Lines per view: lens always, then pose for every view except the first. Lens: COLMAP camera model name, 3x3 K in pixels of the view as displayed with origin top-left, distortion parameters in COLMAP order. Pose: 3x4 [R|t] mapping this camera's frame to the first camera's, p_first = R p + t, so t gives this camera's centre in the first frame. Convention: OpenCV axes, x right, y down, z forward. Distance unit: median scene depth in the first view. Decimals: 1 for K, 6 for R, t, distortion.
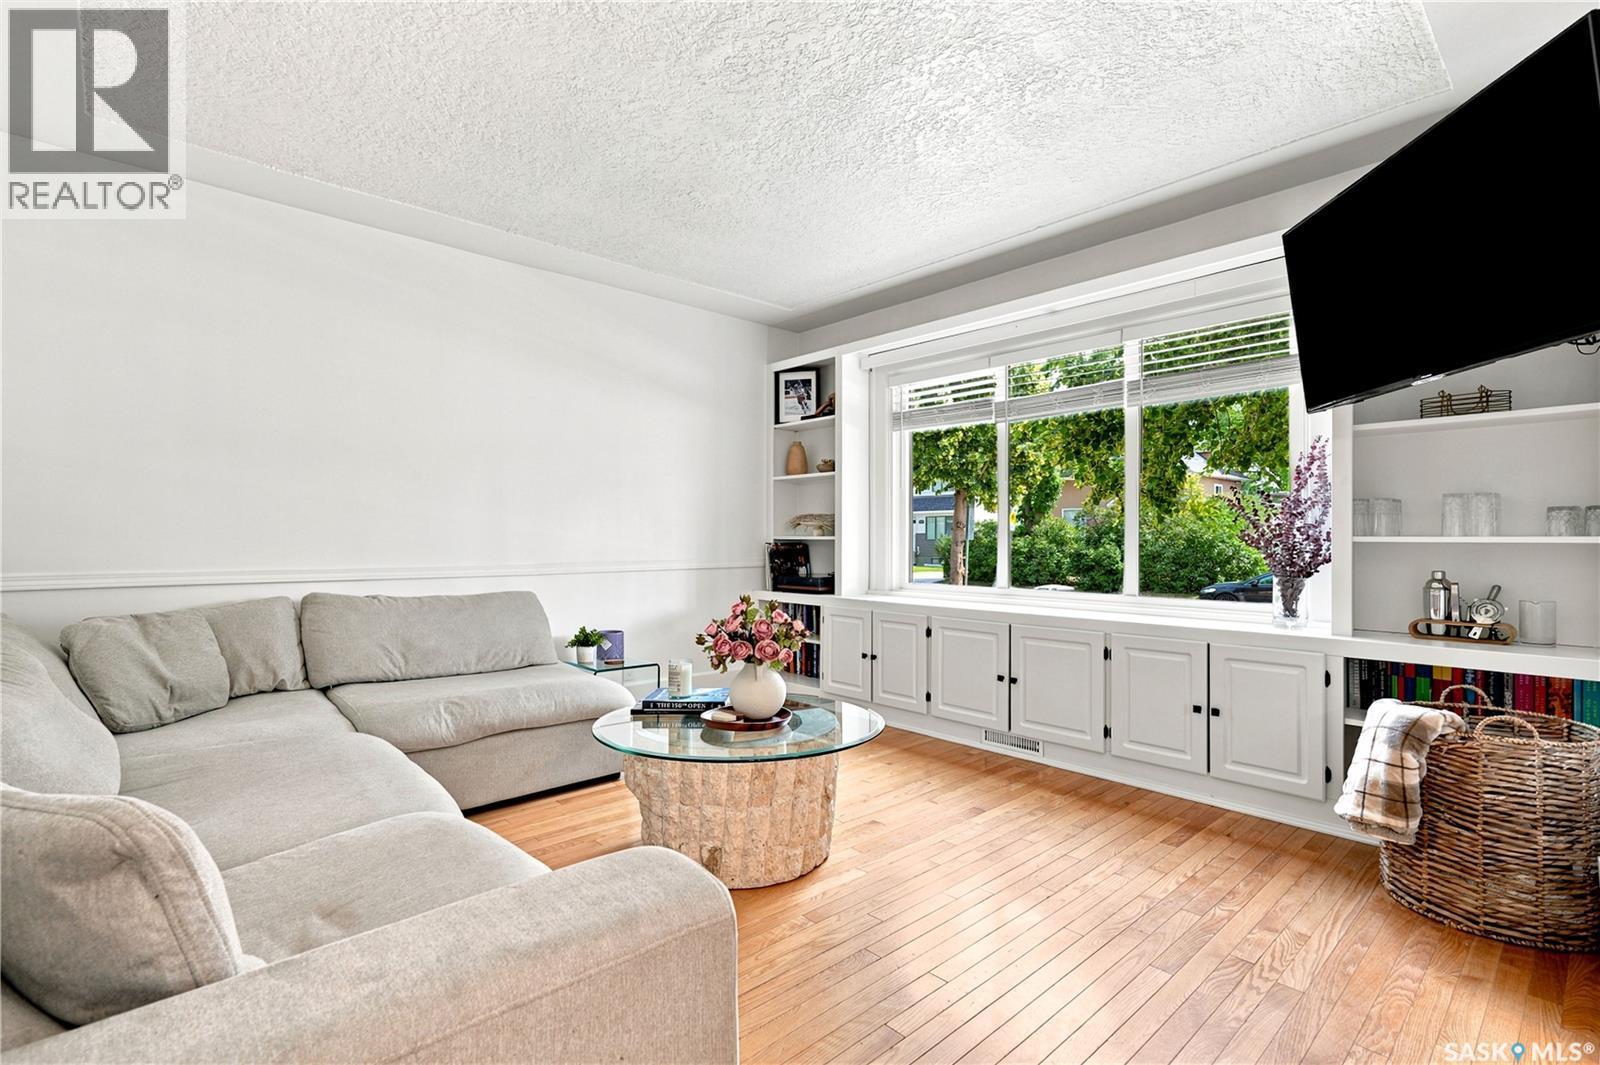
lens RADIAL K [[746.1, 0, 803.6], [0, 746.1, 535.9], [0, 0, 1]] dist [0.002023, 0.000437]
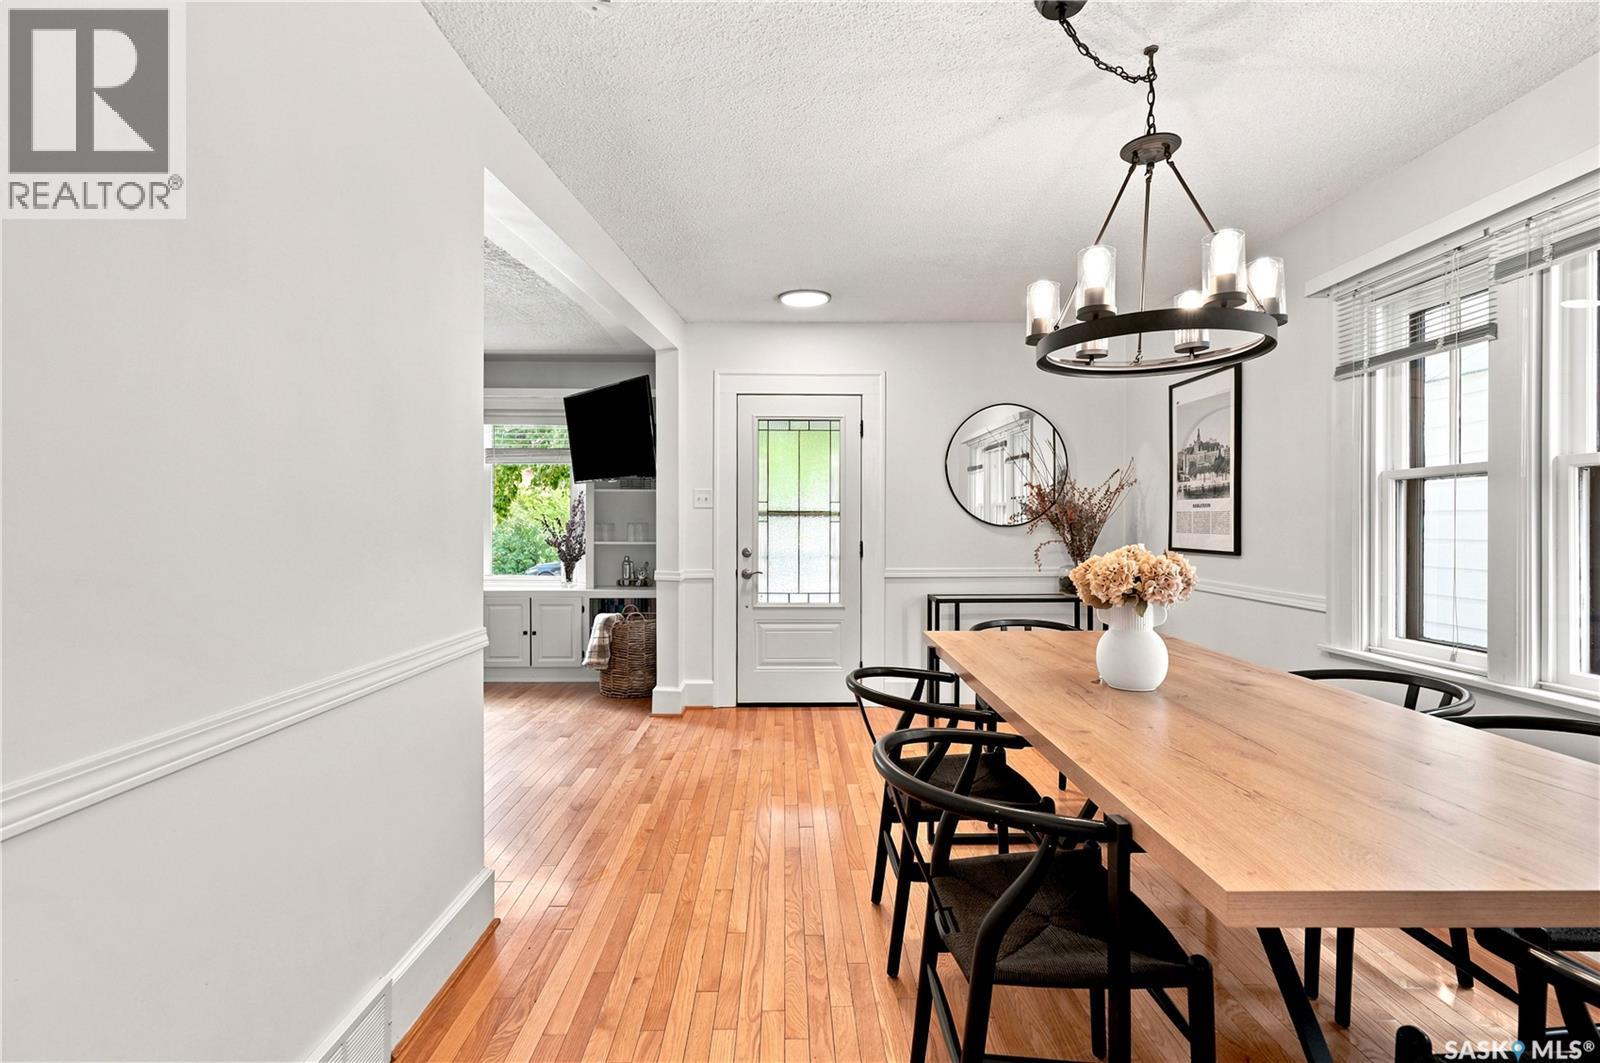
lens RADIAL K [[734.0, 0, 795.0], [0, 734.0, 527.3], [0, 0, 1]] dist [0.000173, -0.000235]
pose [[0.667328, -0.004340, 0.744751, -0.398593], [-0.002689, 0.999962, 0.008236, -0.053381], [-0.744759, -0.007499, 0.667292, -0.744096]]
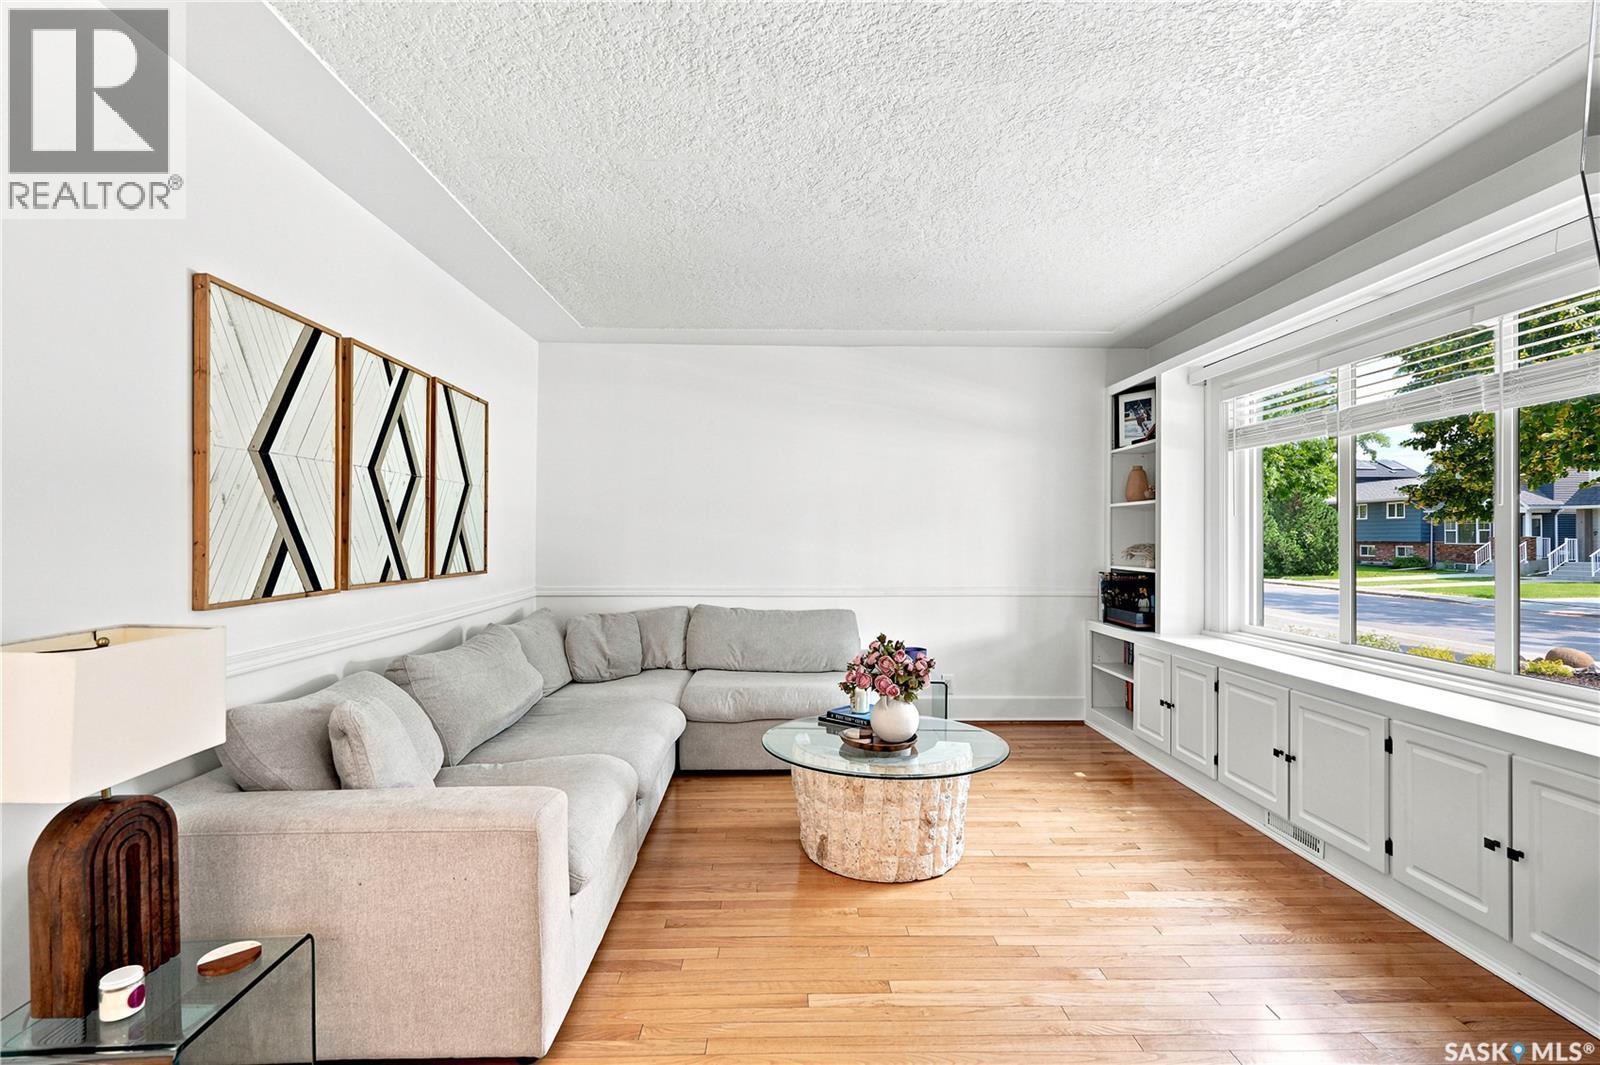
lens RADIAL K [[734.0, 0, 795.0], [0, 734.0, 528.3], [0, 0, 1]] dist [0.000173, -0.000235]
pose [[0.749668, -0.009147, -0.661751, 0.486459], [0.001467, 0.999925, -0.012159, -0.062518], [0.661812, 0.008145, 0.749625, 0.026164]]
